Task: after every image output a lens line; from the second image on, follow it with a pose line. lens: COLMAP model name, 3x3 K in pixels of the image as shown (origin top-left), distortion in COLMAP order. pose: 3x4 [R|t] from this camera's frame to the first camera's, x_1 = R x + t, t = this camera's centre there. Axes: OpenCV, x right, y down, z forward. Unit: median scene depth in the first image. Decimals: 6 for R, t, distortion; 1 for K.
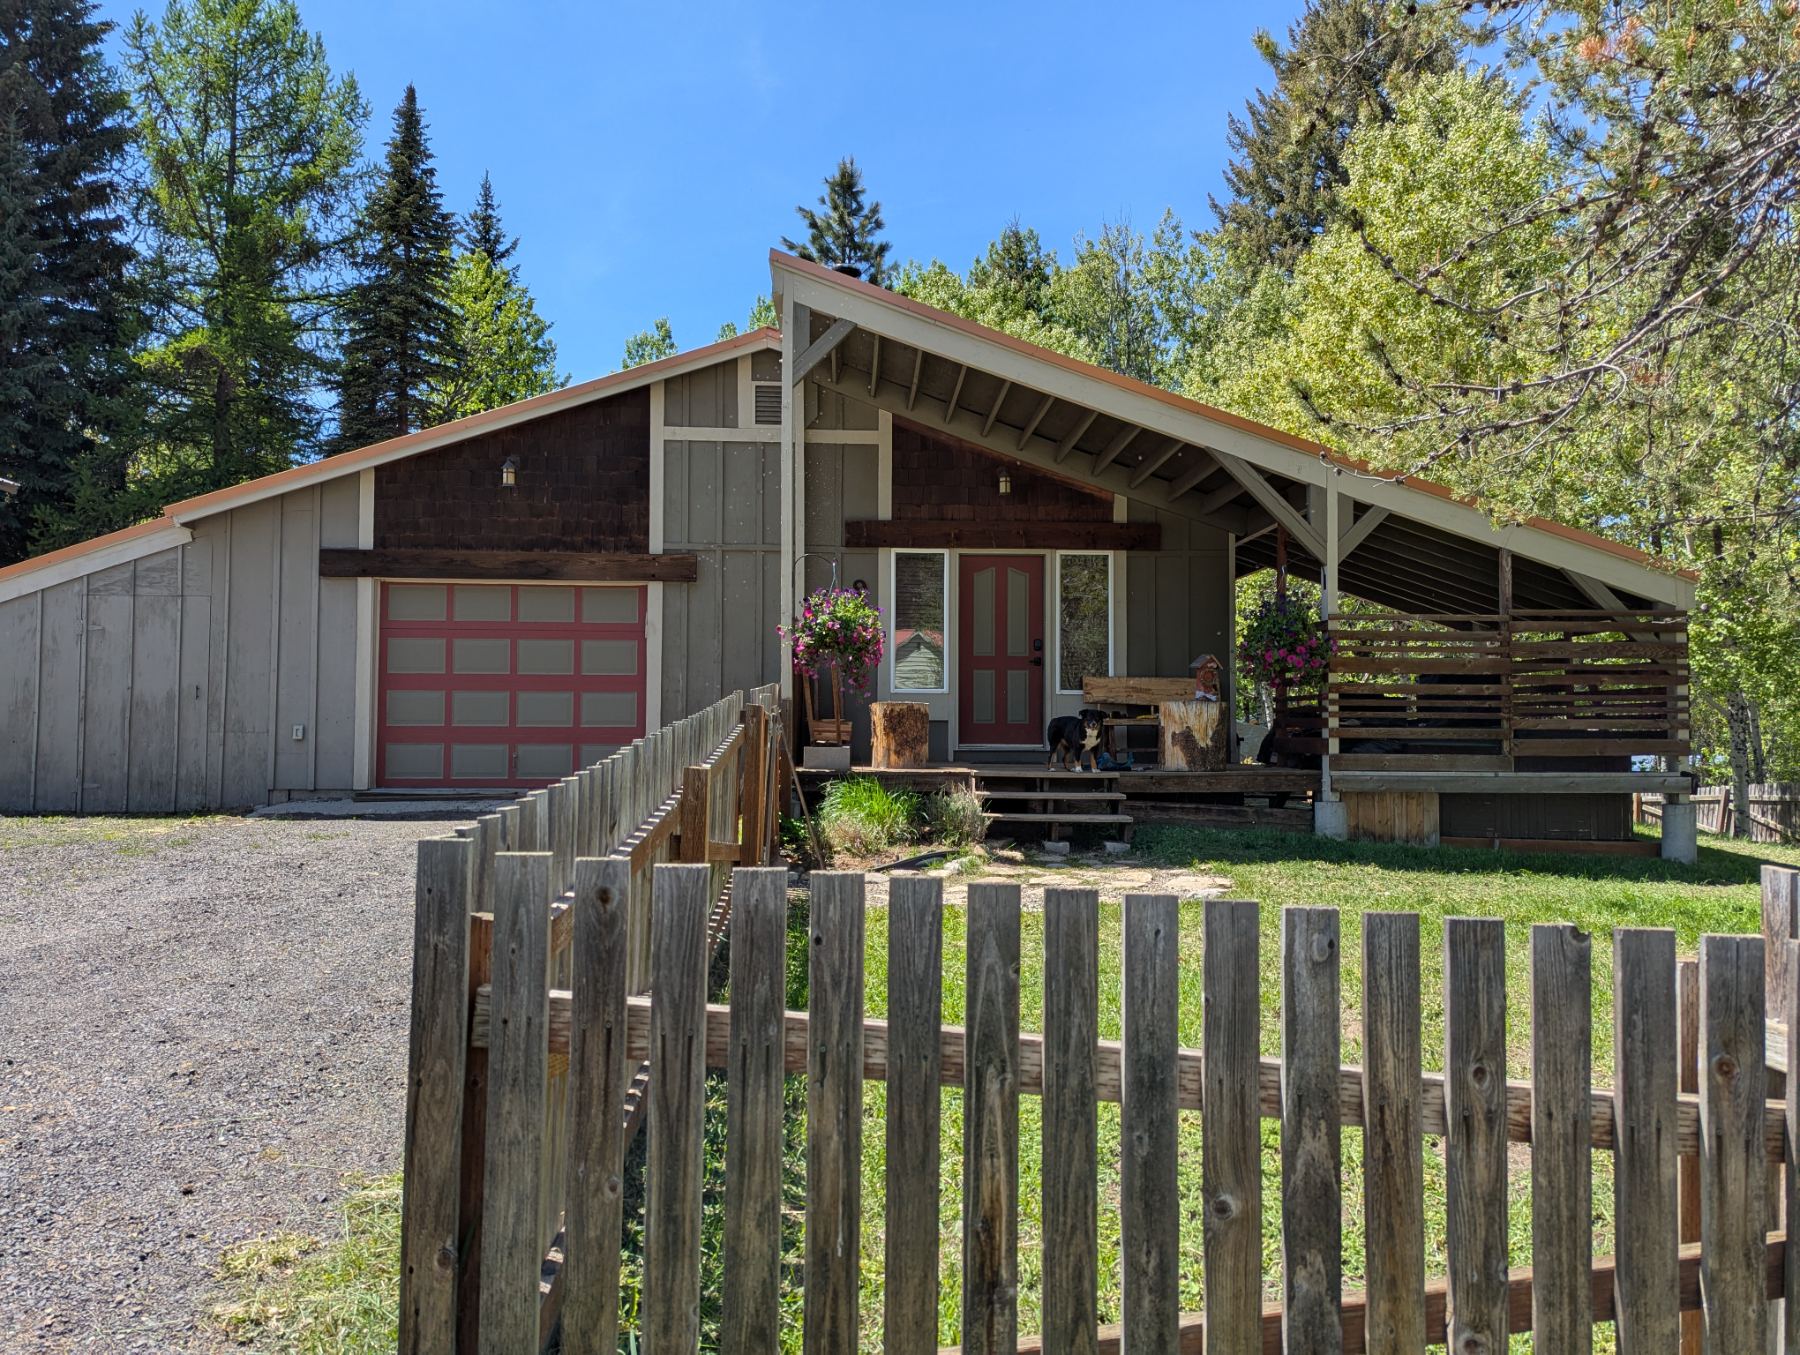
lens RADIAL K [[1273.4, 0, 901.3], [0, 1273.4, 671.0], [0, 0, 1]] dist [0.038185, -0.023028]
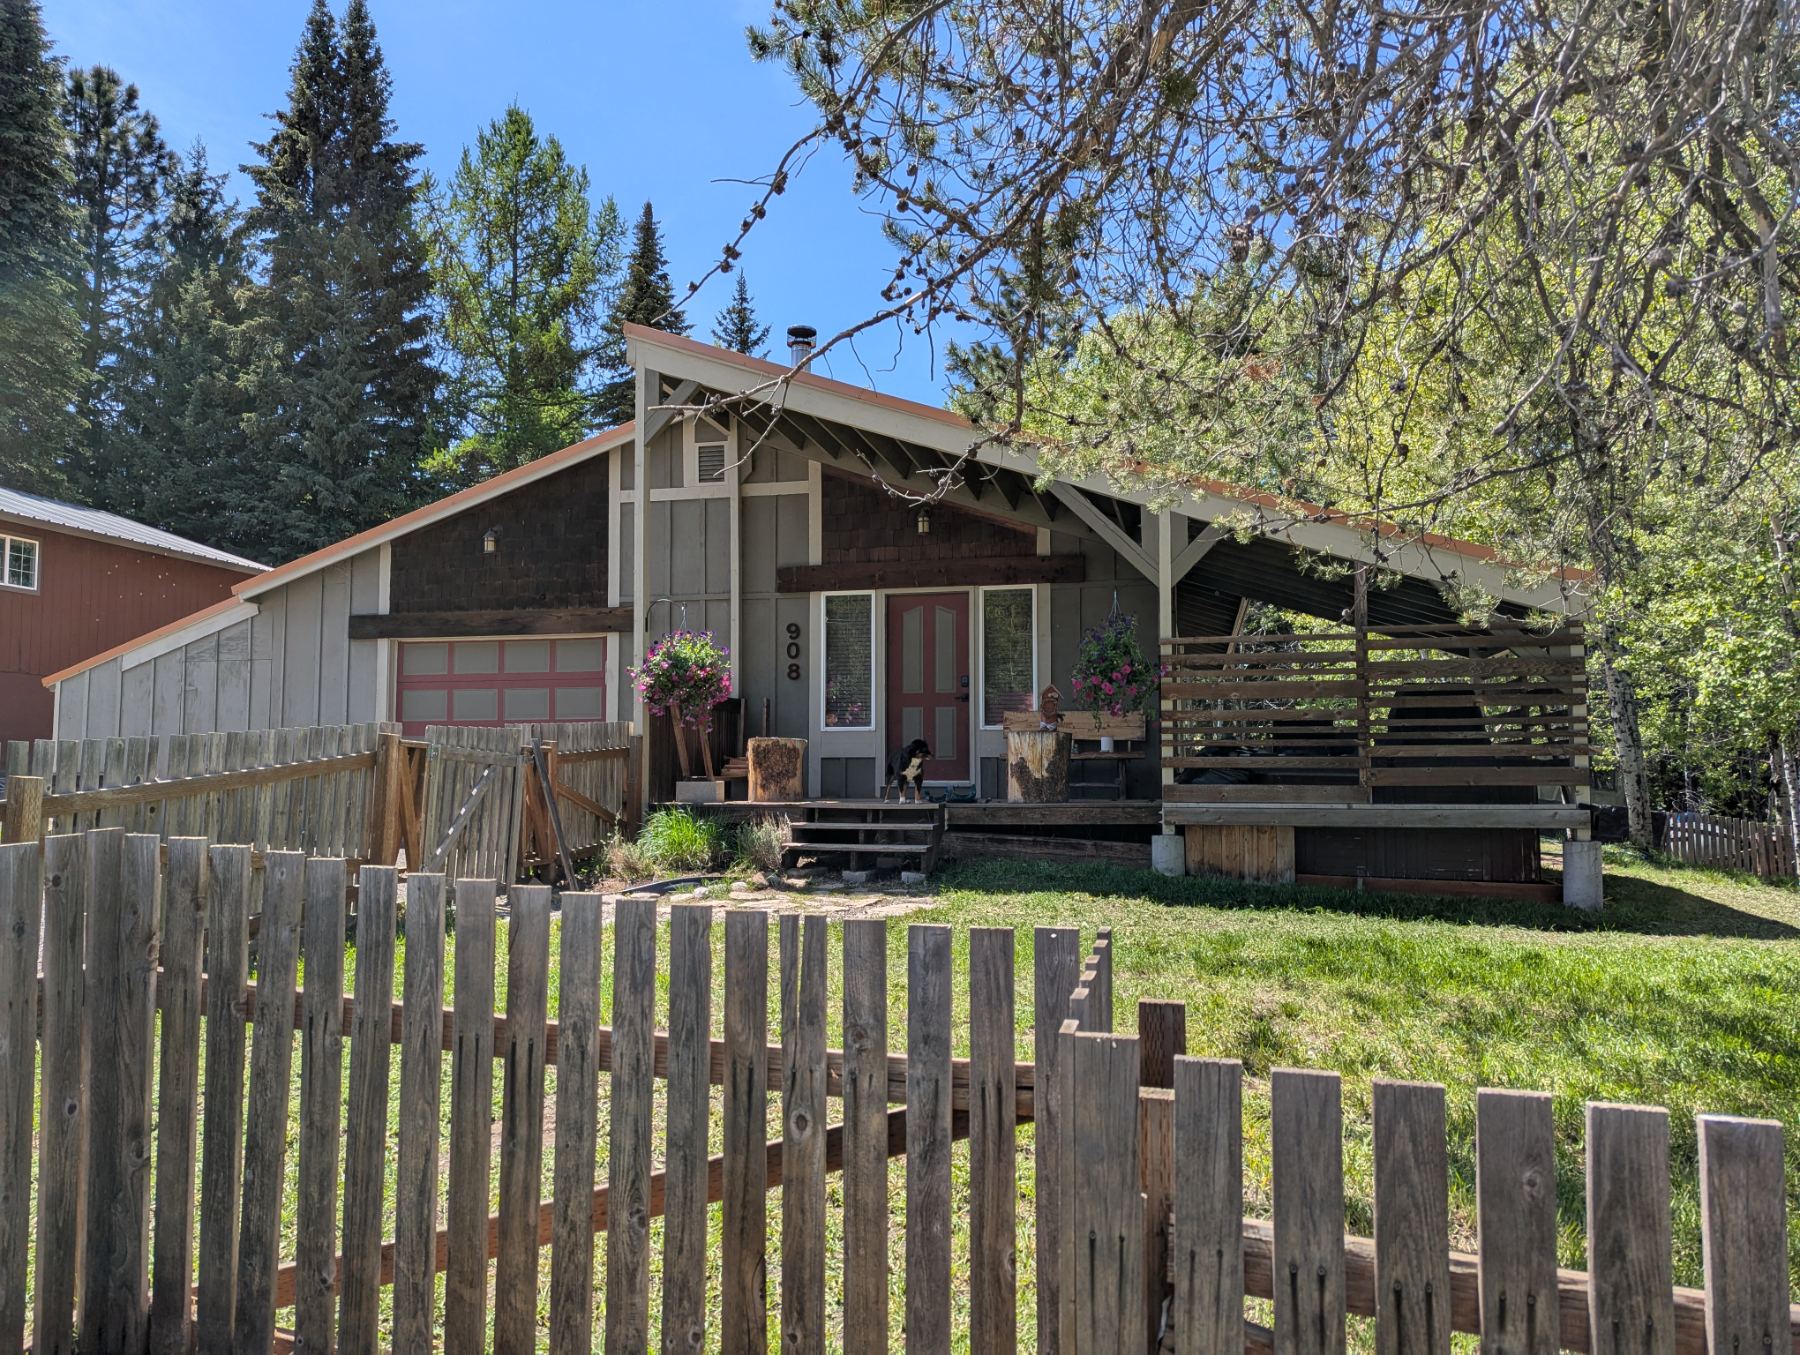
lens RADIAL K [[1273.4, 0, 892.6], [0, 1273.4, 685.8], [0, 0, 1]] dist [0.038185, -0.023028]
pose [[0.959836, -0.026005, -0.279353, 0.338065], [0.016712, 0.999227, -0.035595, 0.017936], [0.280063, 0.029497, 0.959528, 0.023559]]
